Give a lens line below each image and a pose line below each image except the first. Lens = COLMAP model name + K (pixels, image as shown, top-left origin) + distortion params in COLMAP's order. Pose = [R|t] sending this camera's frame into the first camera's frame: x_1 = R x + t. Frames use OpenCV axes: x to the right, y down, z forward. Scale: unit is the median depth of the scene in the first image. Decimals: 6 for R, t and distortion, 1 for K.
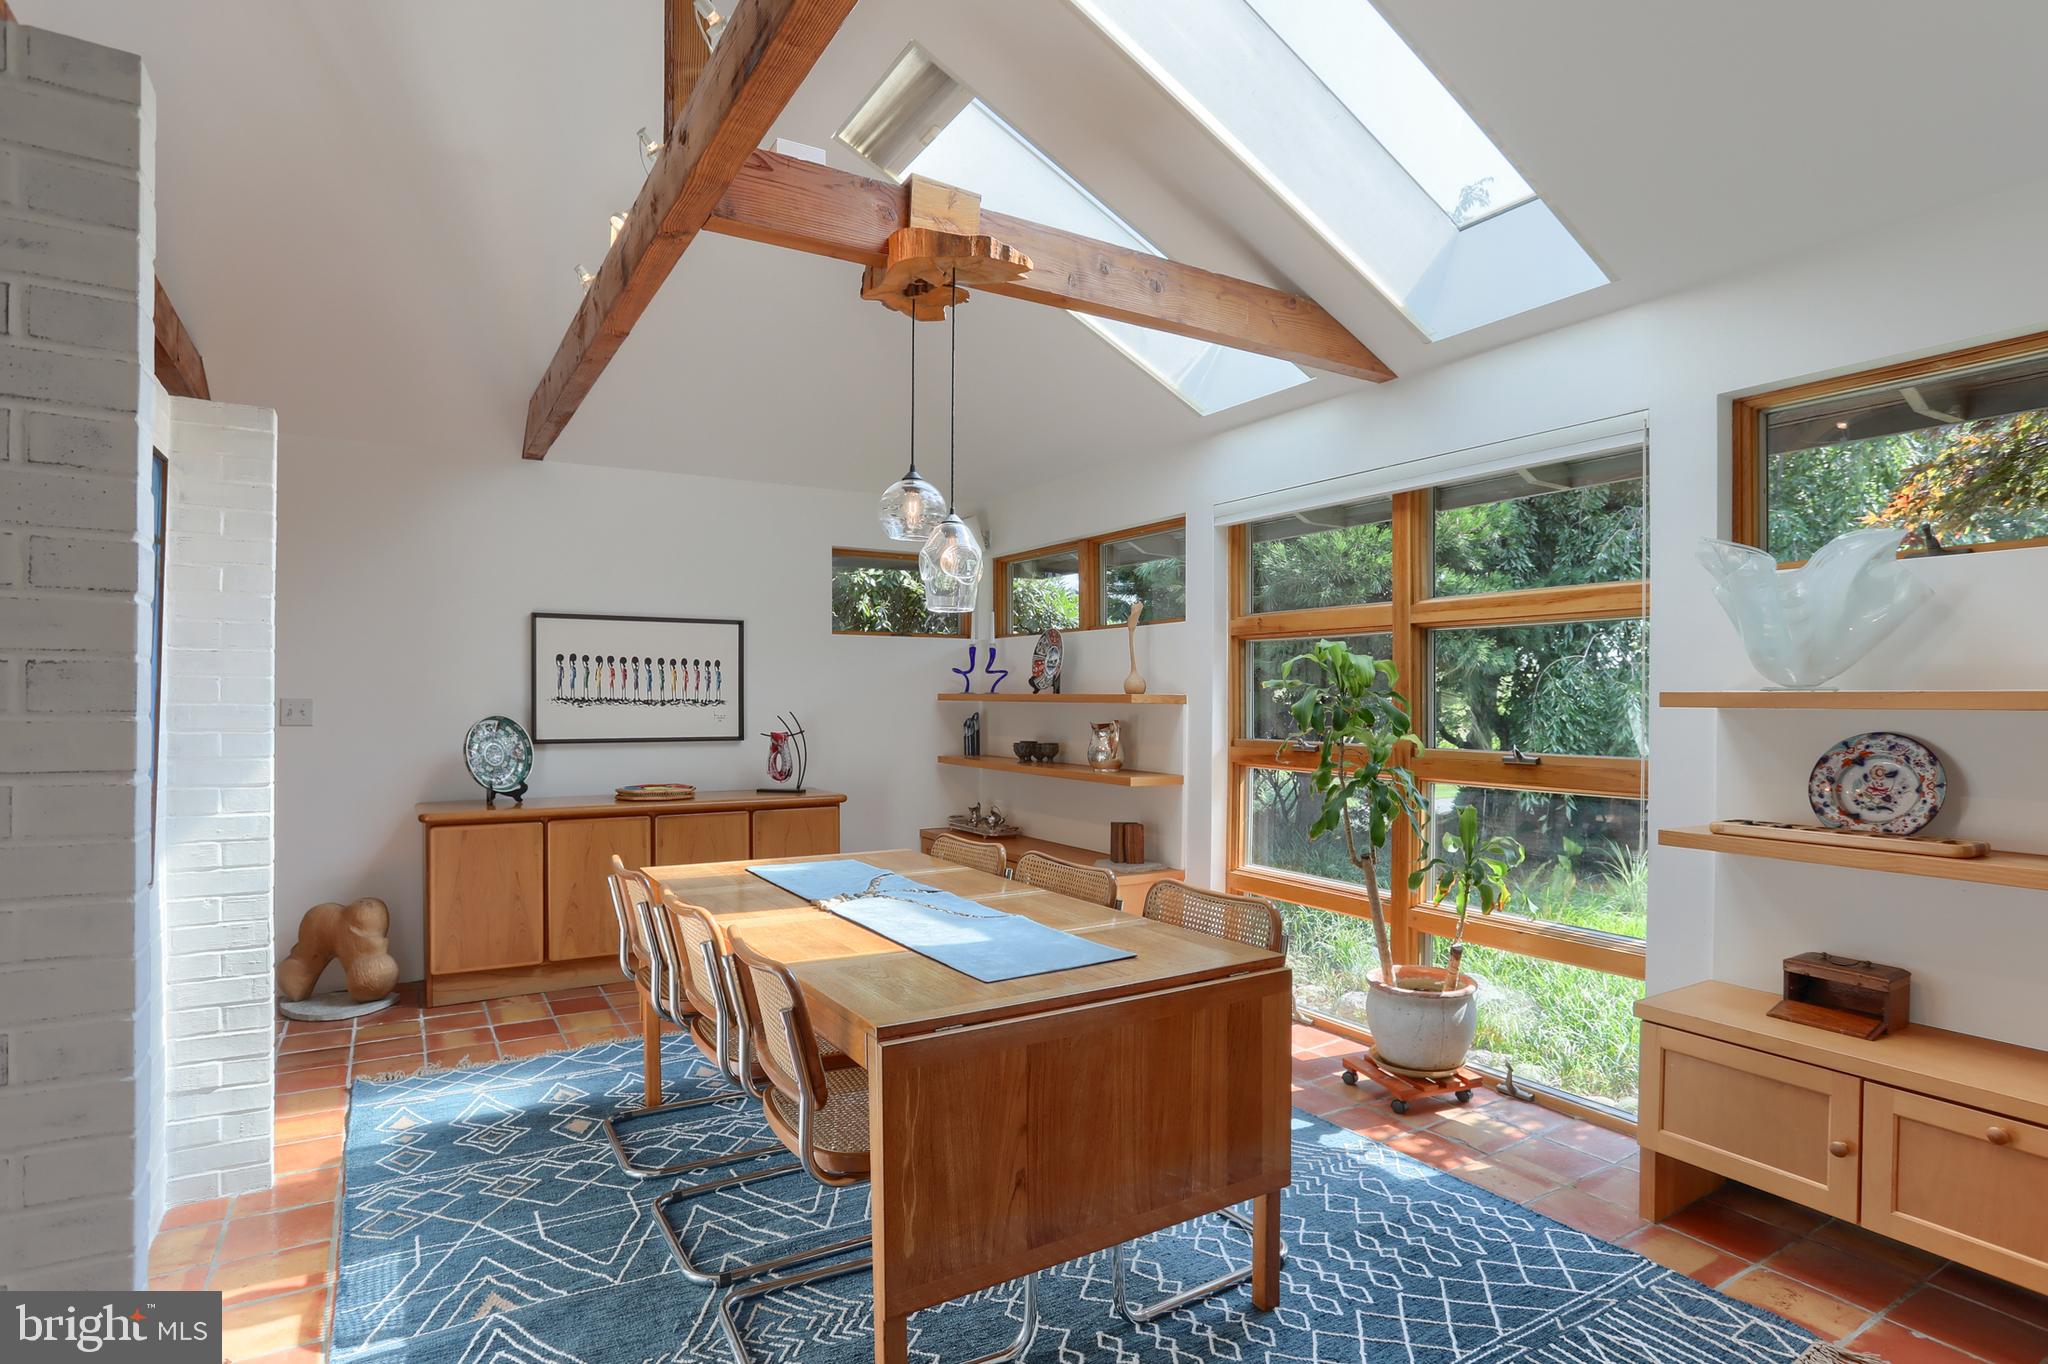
lens RADIAL K [[1071.0, 0, 1027.2], [0, 1071.0, 709.0], [0, 0, 1]] dist [-0.012836, -0.000043]
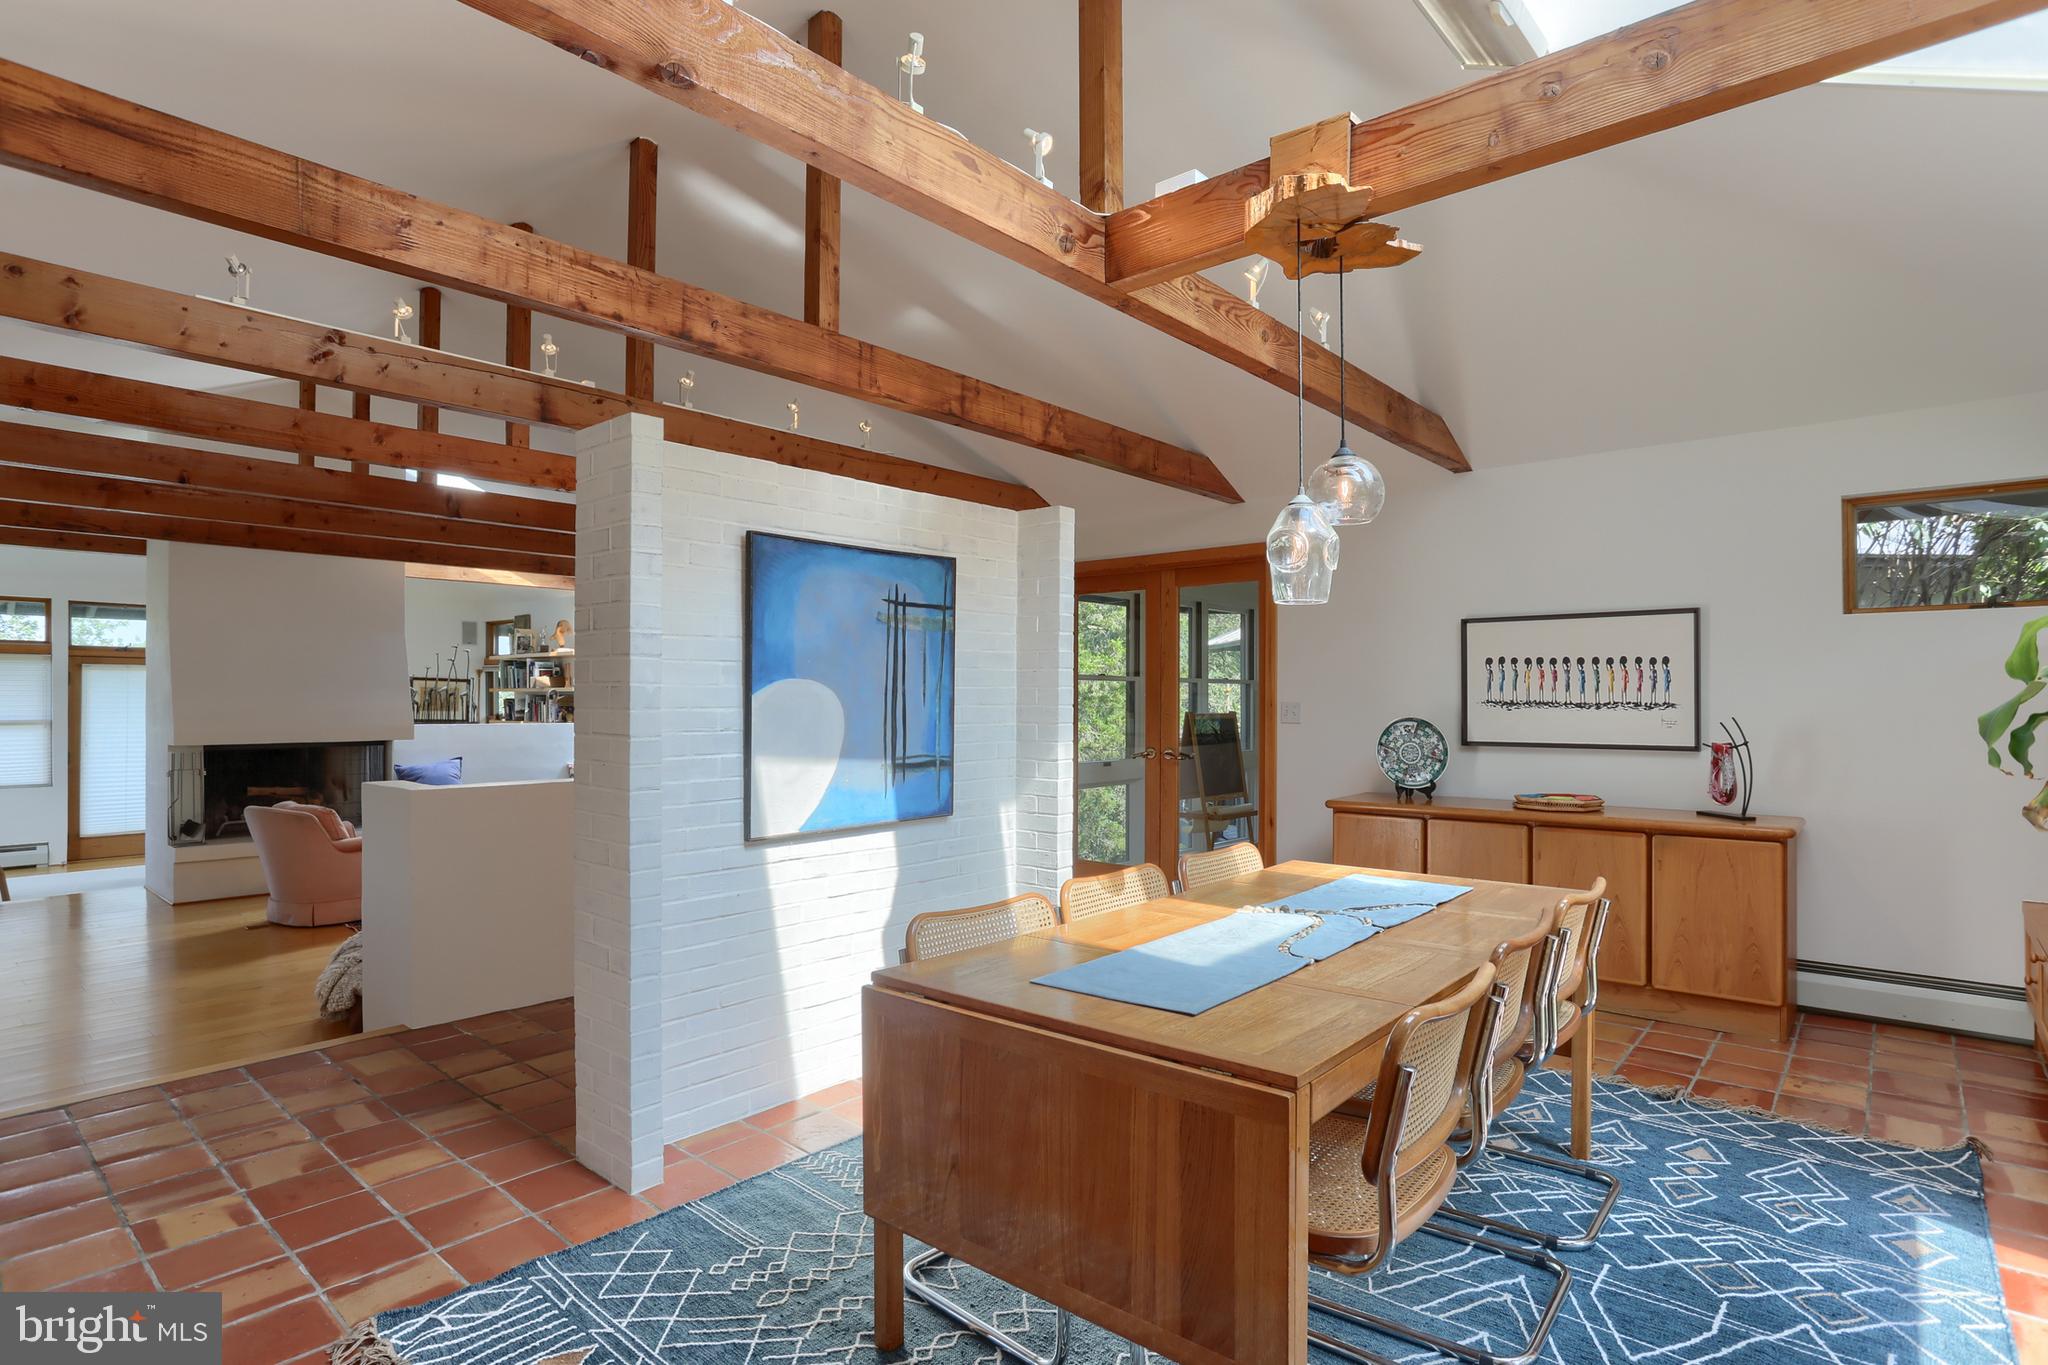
lens RADIAL K [[1032.0, 0, 1024.0], [0, 1032.0, 682.5], [0, 0, 1]] dist [-0.018004, 0.000285]
pose [[0.310334, -0.018639, -0.950445, 0.347112], [-0.009112, 0.999704, -0.022580, -0.001639], [0.950584, 0.015668, 0.310072, 0.268856]]
